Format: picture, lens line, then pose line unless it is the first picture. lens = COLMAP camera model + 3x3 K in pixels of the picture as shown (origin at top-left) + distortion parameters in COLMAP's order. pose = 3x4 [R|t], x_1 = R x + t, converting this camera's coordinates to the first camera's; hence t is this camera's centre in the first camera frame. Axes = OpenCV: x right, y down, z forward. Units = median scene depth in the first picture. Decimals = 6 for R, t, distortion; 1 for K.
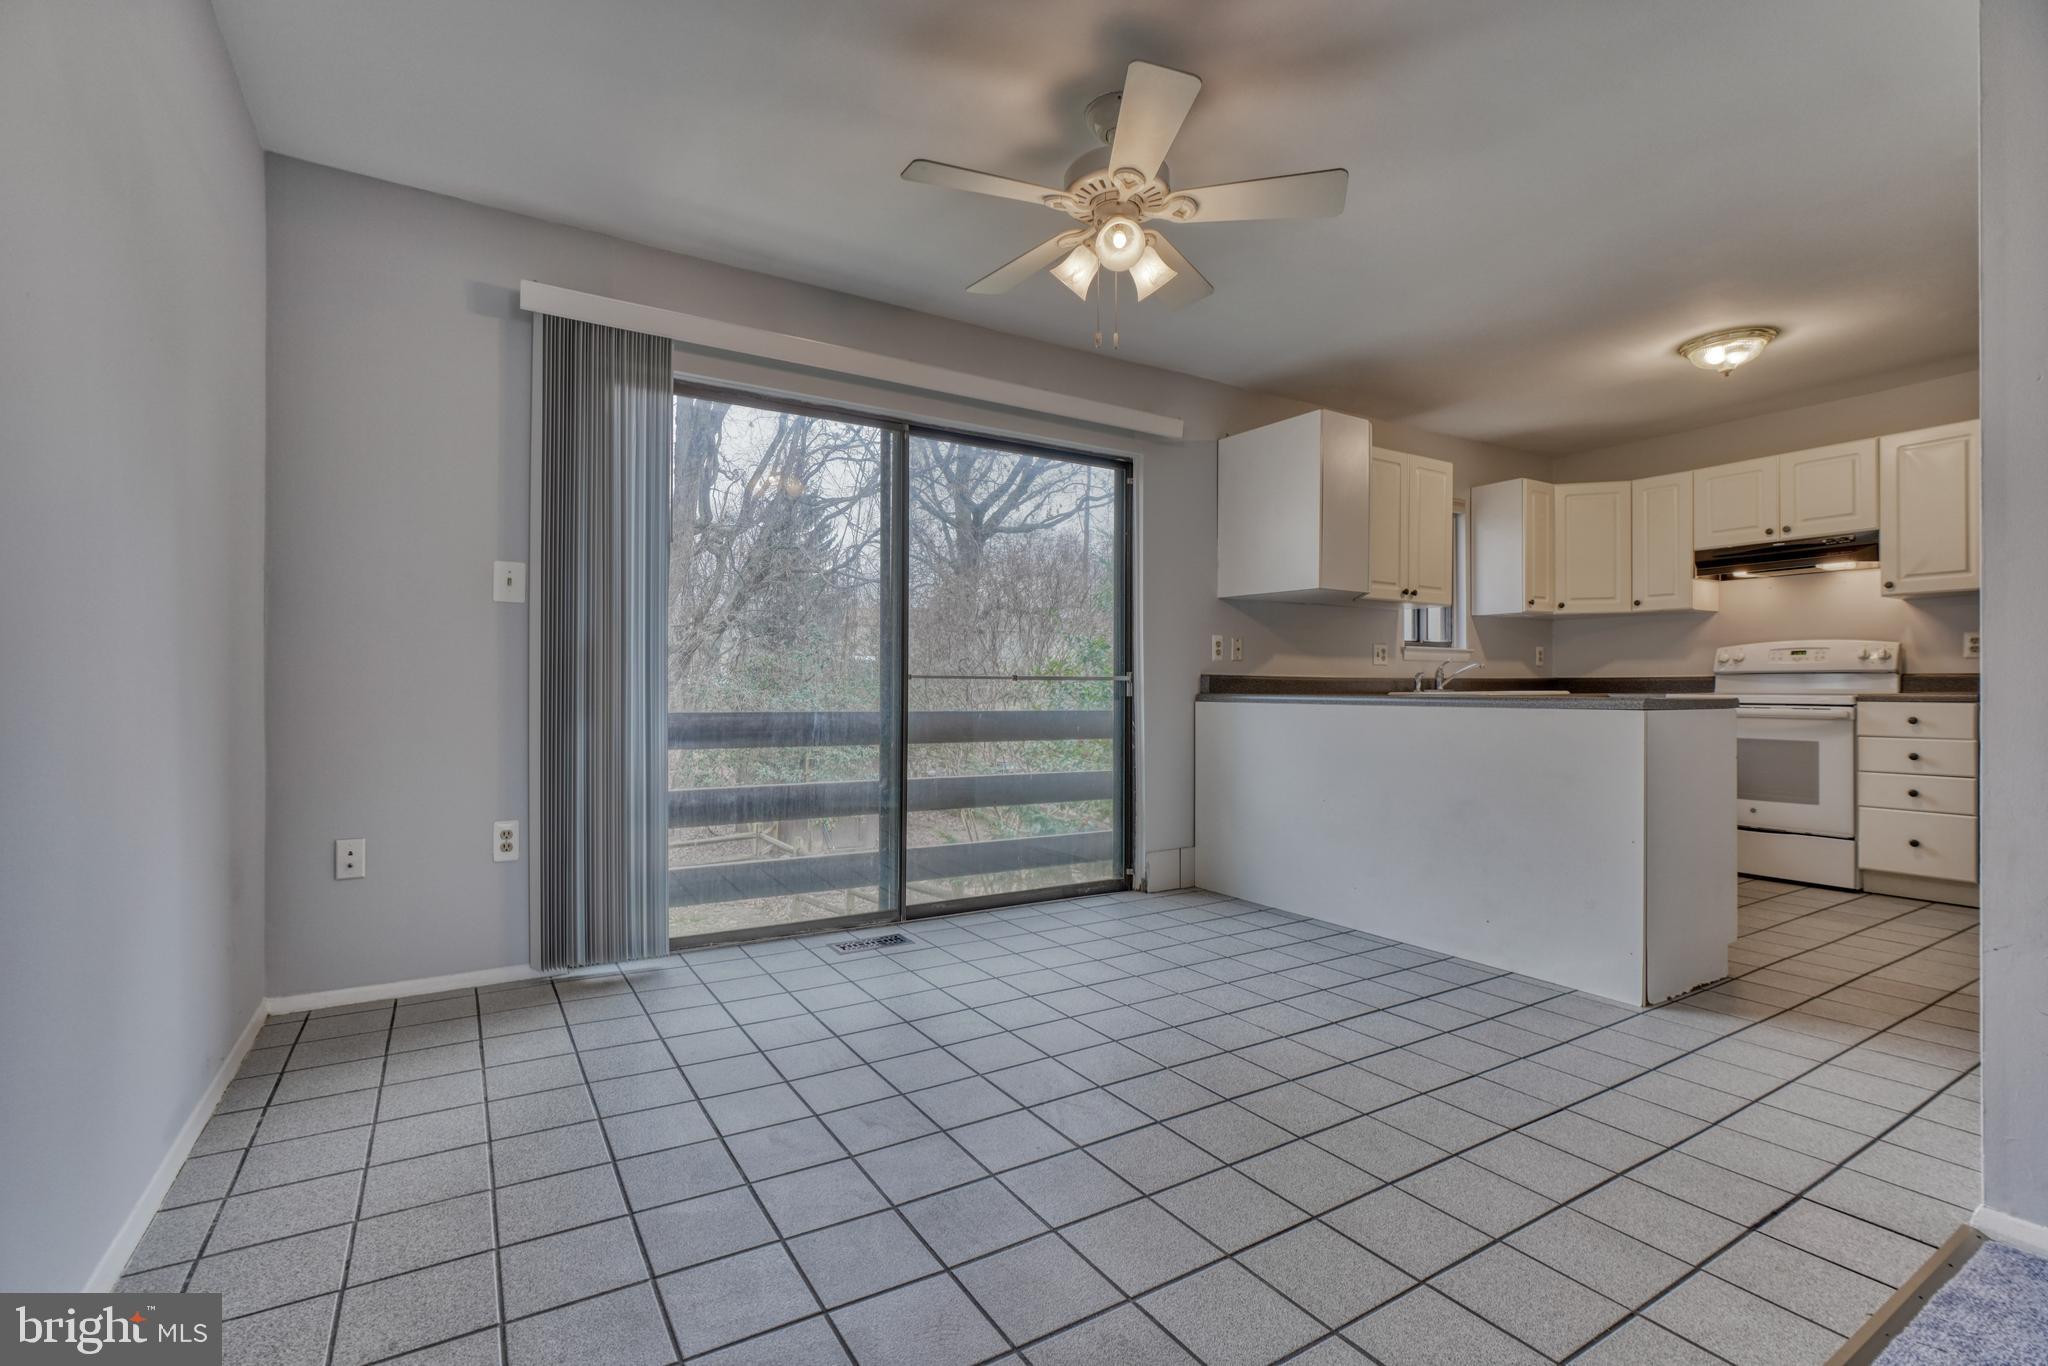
lens RADIAL K [[907.4, 0, 969.0], [0, 907.4, 697.4], [0, 0, 1]] dist [-0.012166, 0.000397]
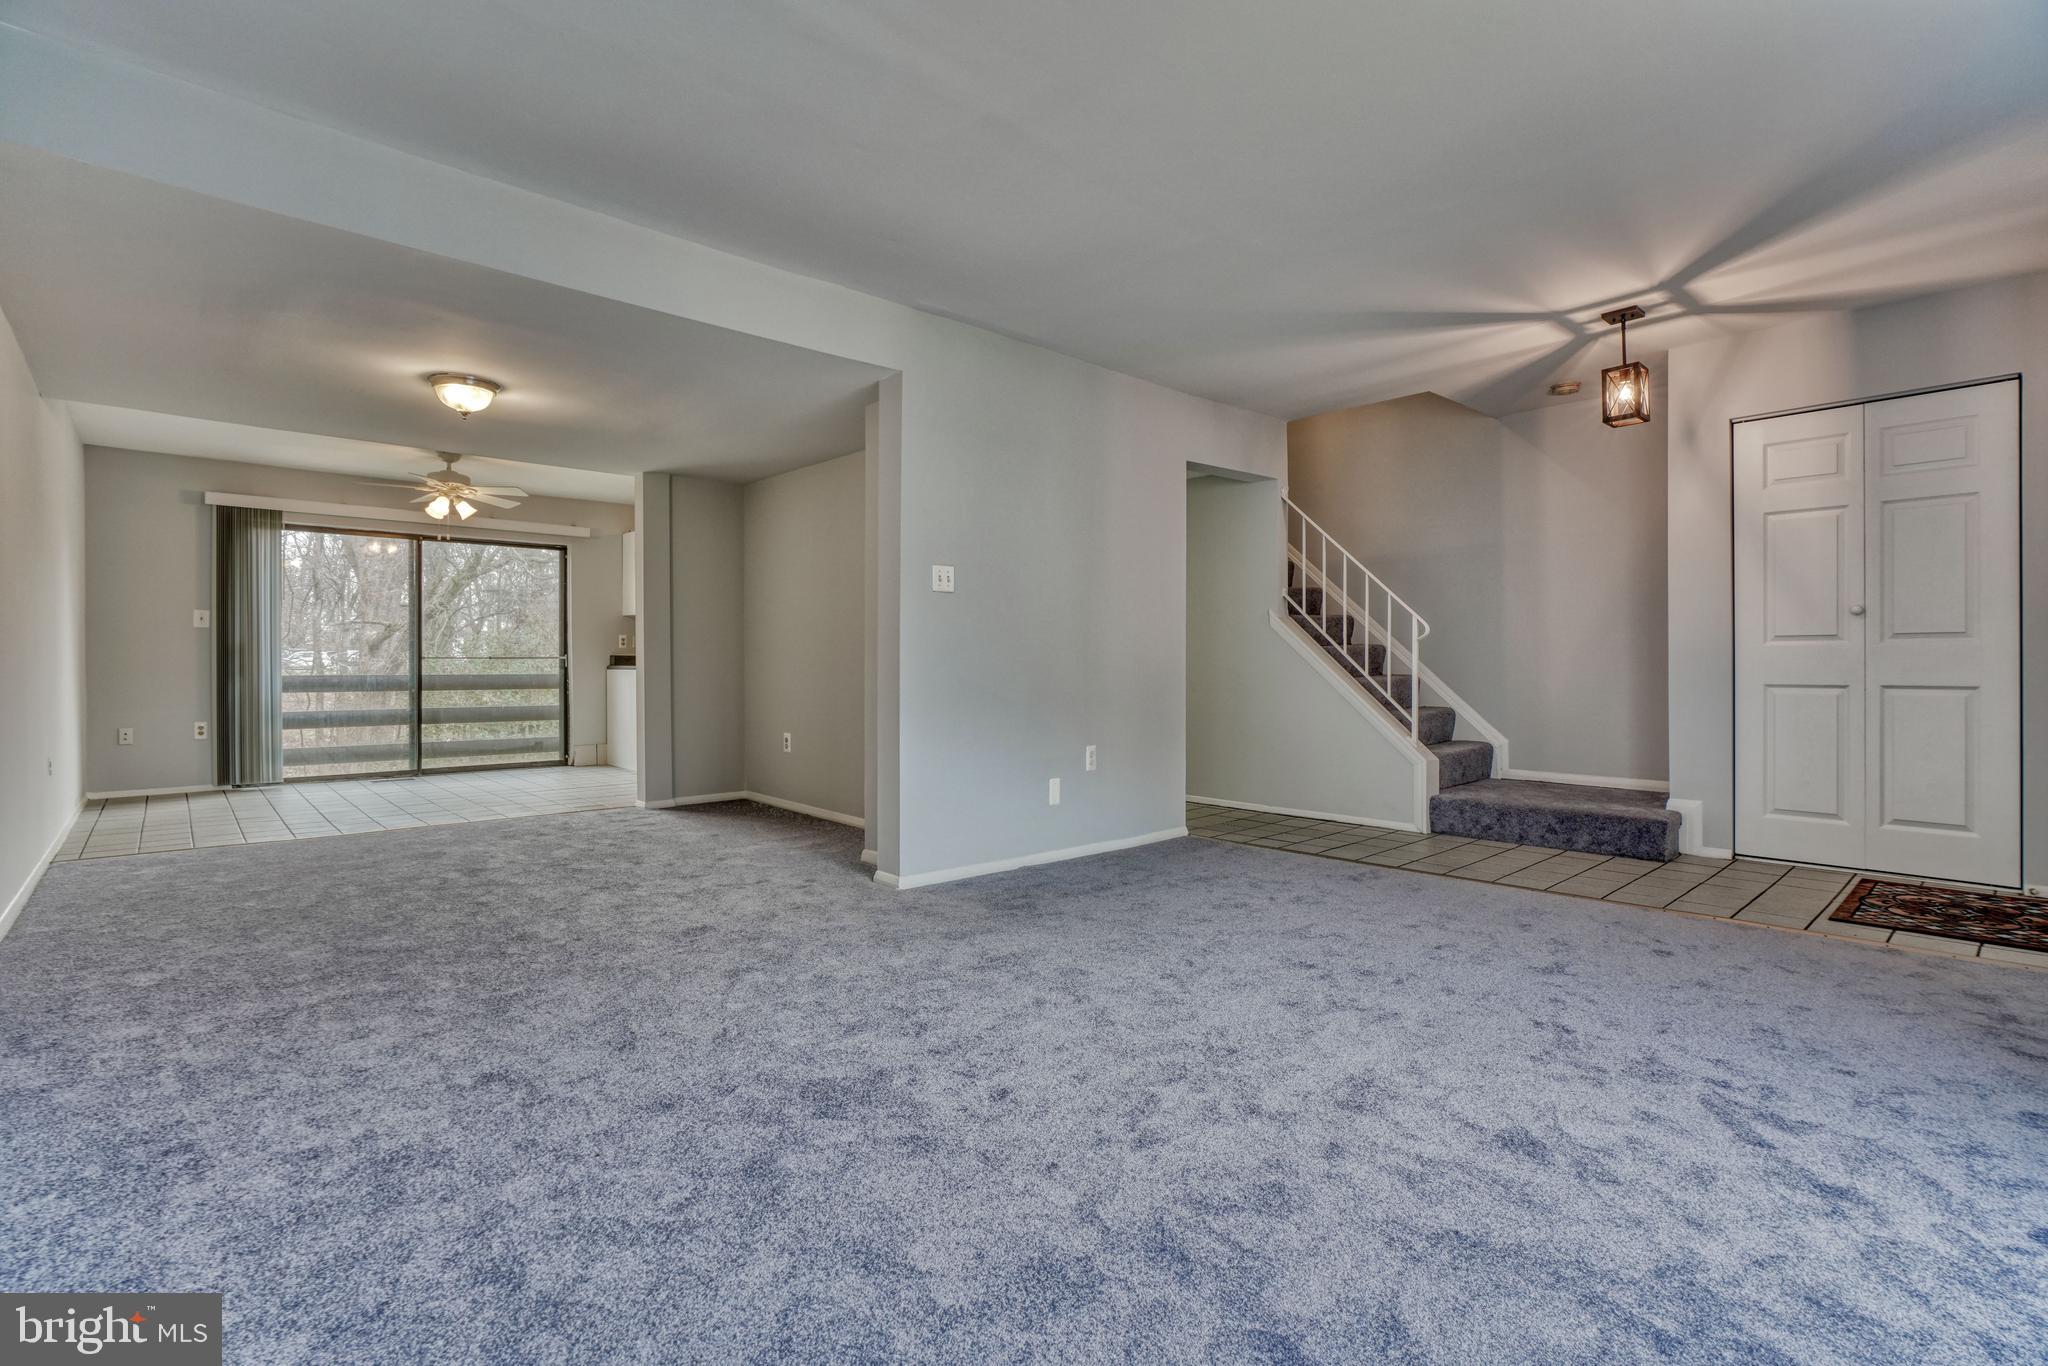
lens RADIAL K [[939.1, 0, 994.0], [0, 939.1, 666.8], [0, 0, 1]] dist [-0.015612, 0.000305]
pose [[0.979140, -0.005599, 0.203109, 0.783465], [0.005620, 0.999984, 0.000471, 0.003961], [-0.203109, 0.000681, 0.979156, -1.370304]]
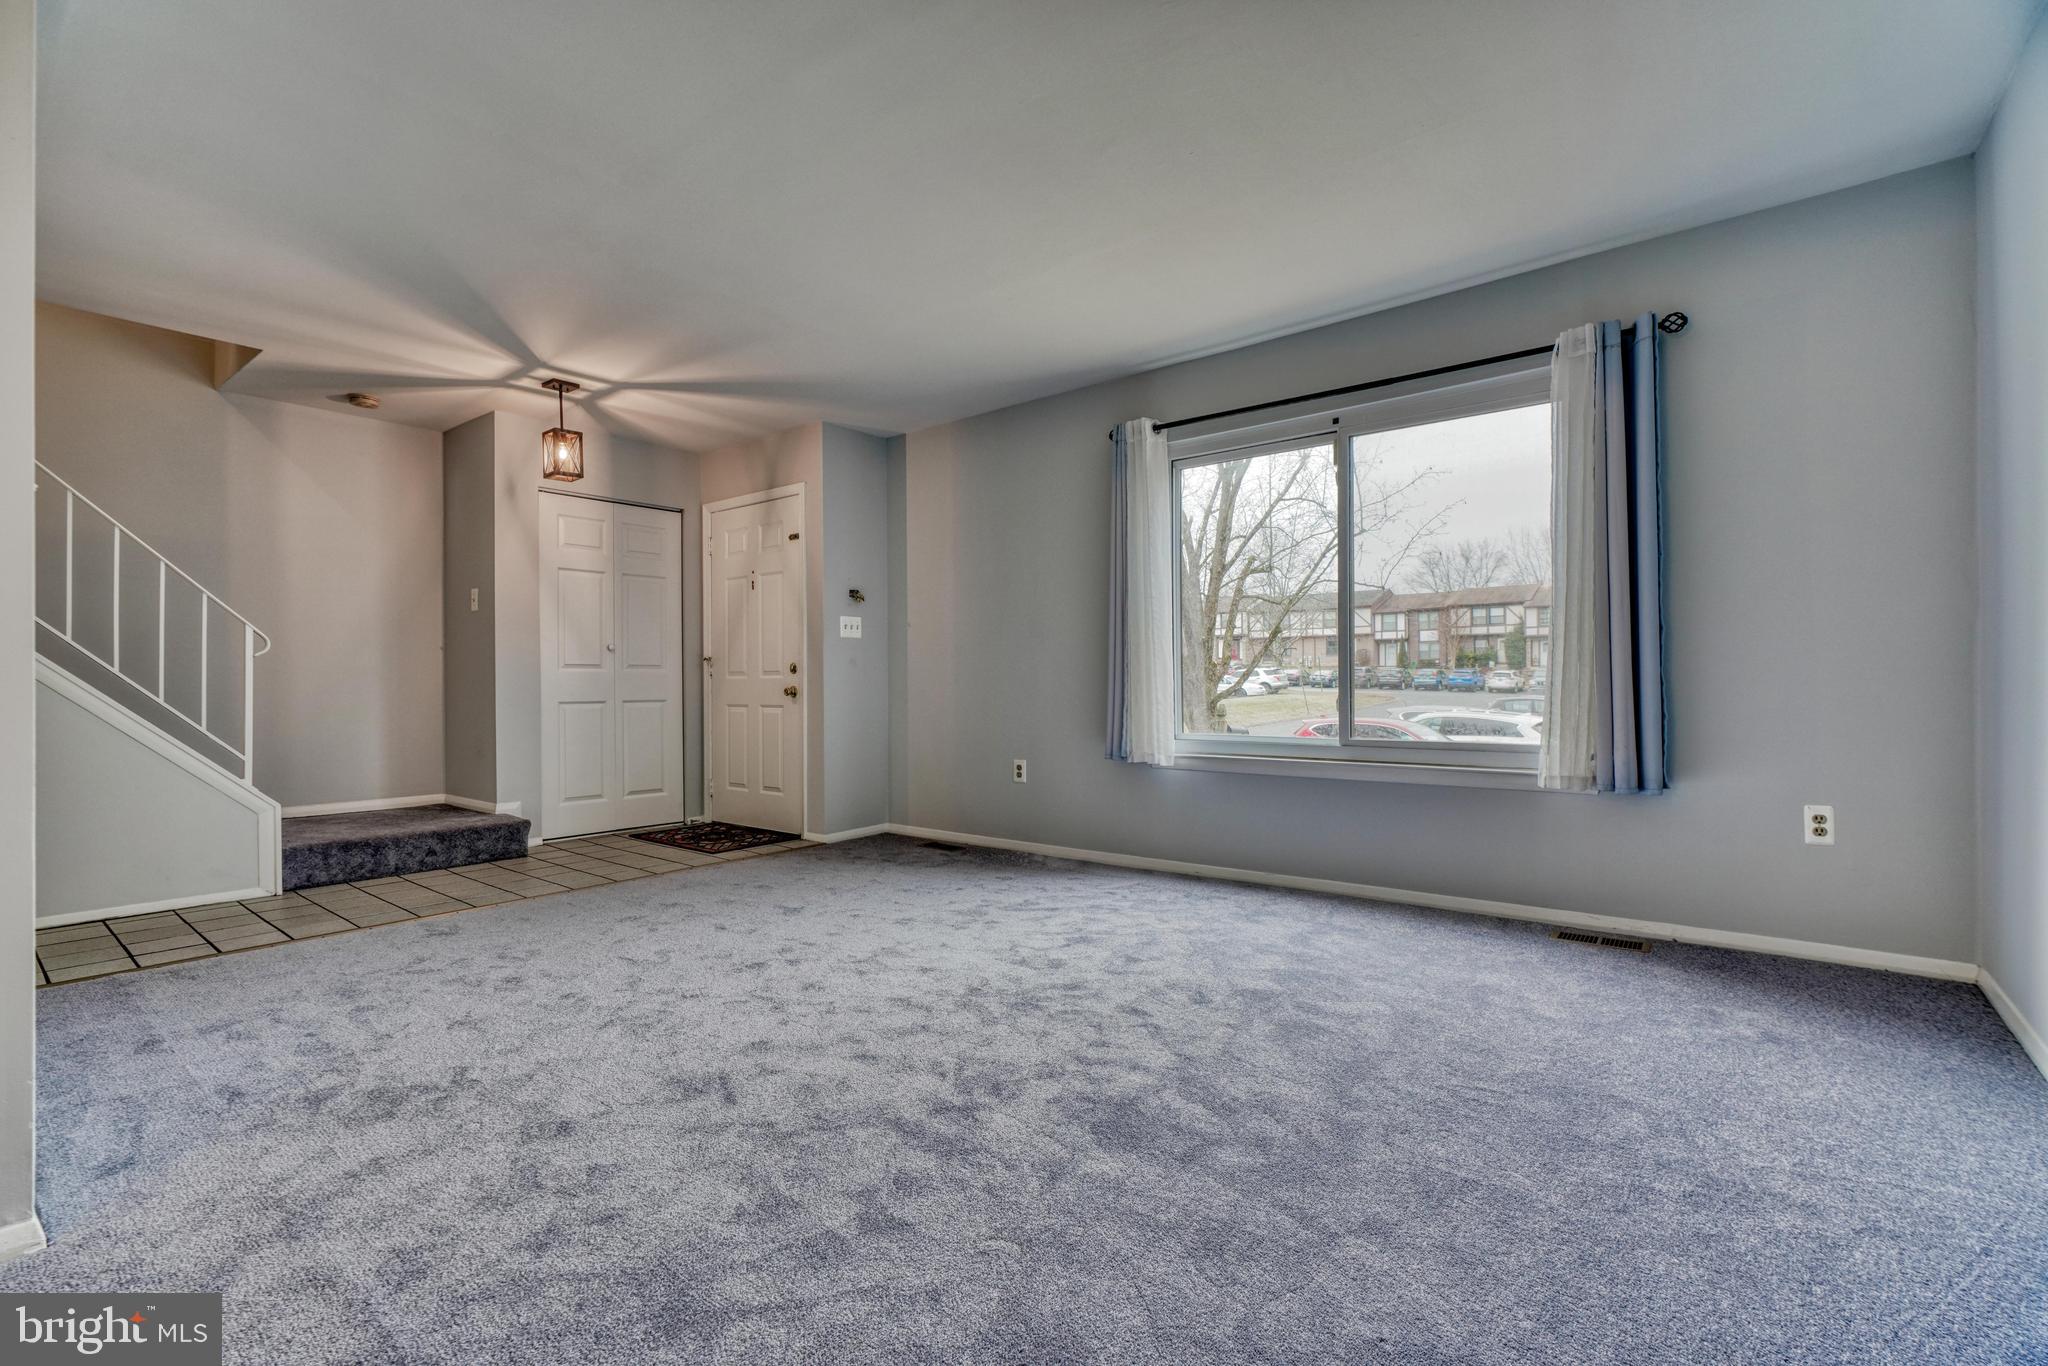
lens RADIAL K [[896.9, 0, 1024.0], [0, 896.9, 683.0], [0, 0, 1]] dist [-0.026823, 0.010376]
pose [[-0.357510, -0.001832, 0.933907, 0.331932], [0.008076, 0.999955, 0.005053, 0.000877], [-0.933874, 0.009349, -0.357479, -0.532761]]
